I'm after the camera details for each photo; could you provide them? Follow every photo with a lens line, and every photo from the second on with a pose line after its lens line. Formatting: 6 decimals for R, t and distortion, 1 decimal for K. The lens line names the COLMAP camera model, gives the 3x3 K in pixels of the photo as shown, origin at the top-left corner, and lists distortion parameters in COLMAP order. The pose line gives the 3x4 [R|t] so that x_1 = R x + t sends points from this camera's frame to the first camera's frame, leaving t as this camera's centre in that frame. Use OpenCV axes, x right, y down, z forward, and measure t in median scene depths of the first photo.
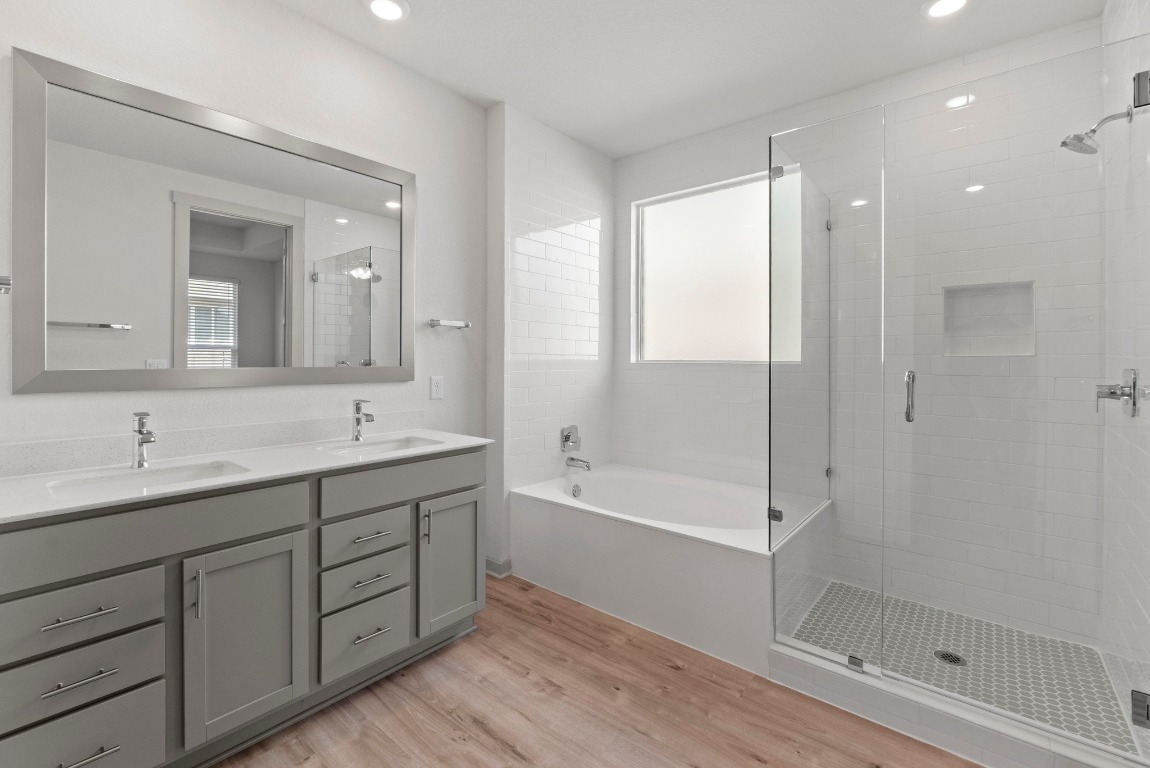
lens RADIAL K [[505.9, 0, 574.2], [0, 505.9, 356.4], [0, 0, 1]] dist [0.000090, 0.000089]
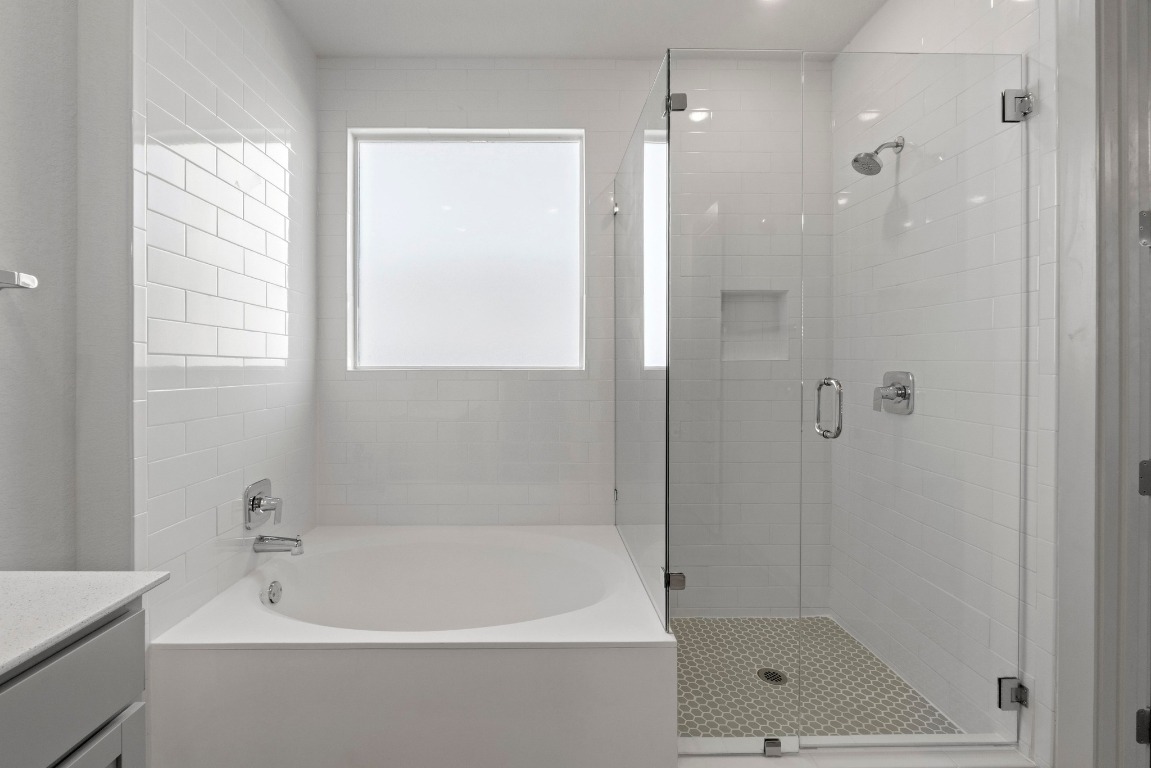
lens RADIAL K [[523.7, 0, 571.7], [0, 523.7, 363.0], [0, 0, 1]] dist [0.000487, 0.000313]
pose [[0.765726, -0.001568, 0.643165, -0.130763], [0.000385, 0.999998, 0.001979, 0.002438], [-0.643167, -0.001268, 0.765725, 0.354248]]
